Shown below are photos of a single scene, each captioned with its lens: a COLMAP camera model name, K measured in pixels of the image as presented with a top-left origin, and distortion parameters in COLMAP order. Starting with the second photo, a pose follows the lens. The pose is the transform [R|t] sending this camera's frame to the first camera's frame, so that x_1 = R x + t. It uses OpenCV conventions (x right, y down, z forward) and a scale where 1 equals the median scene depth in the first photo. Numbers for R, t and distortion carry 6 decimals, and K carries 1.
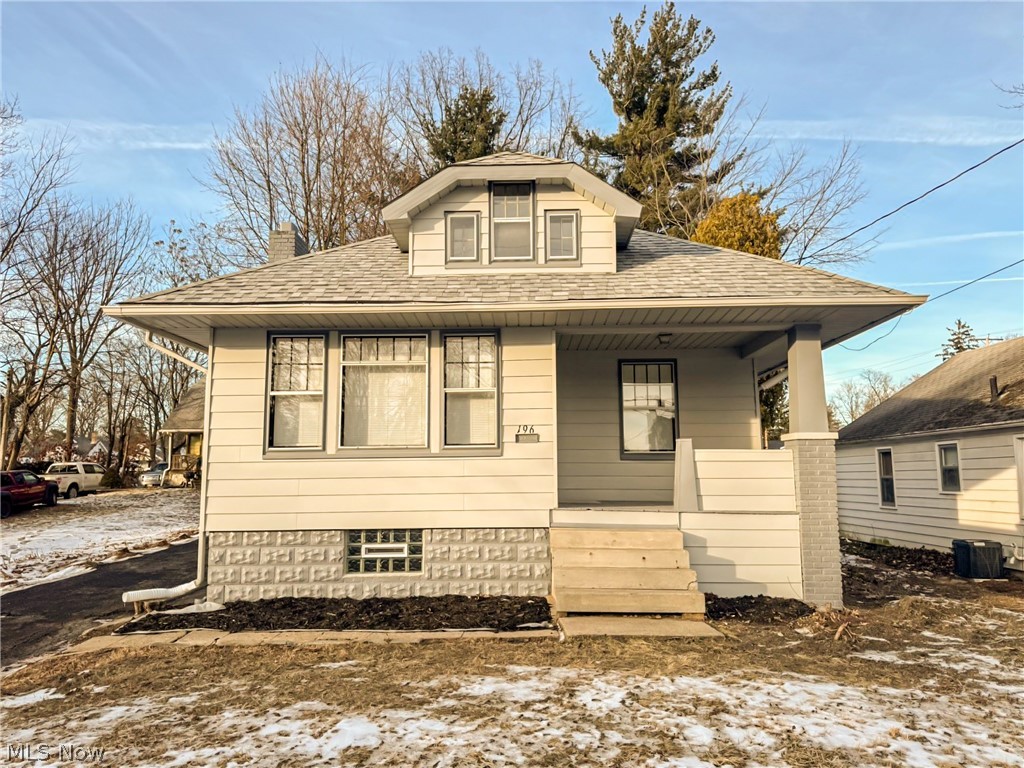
lens RADIAL K [[716.9, 0, 512.0], [0, 716.9, 384.0], [0, 0, 1]] dist [0.018827, -0.000211]
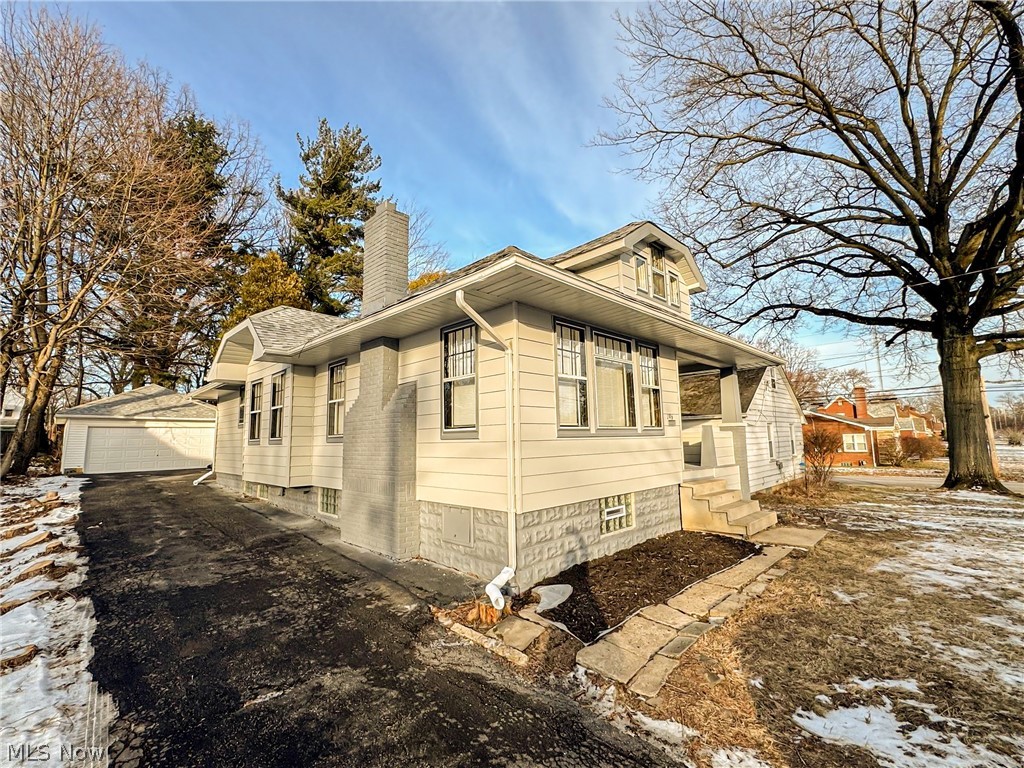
lens RADIAL K [[444.9, 0, 512.0], [0, 444.9, 384.0], [0, 0, 1]] dist [-0.002472, -0.000152]
pose [[0.692936, 0.076943, 0.716881, -0.602968], [-0.069354, 0.996792, -0.039948, 0.039587], [-0.717655, -0.022037, 0.696050, 0.424559]]
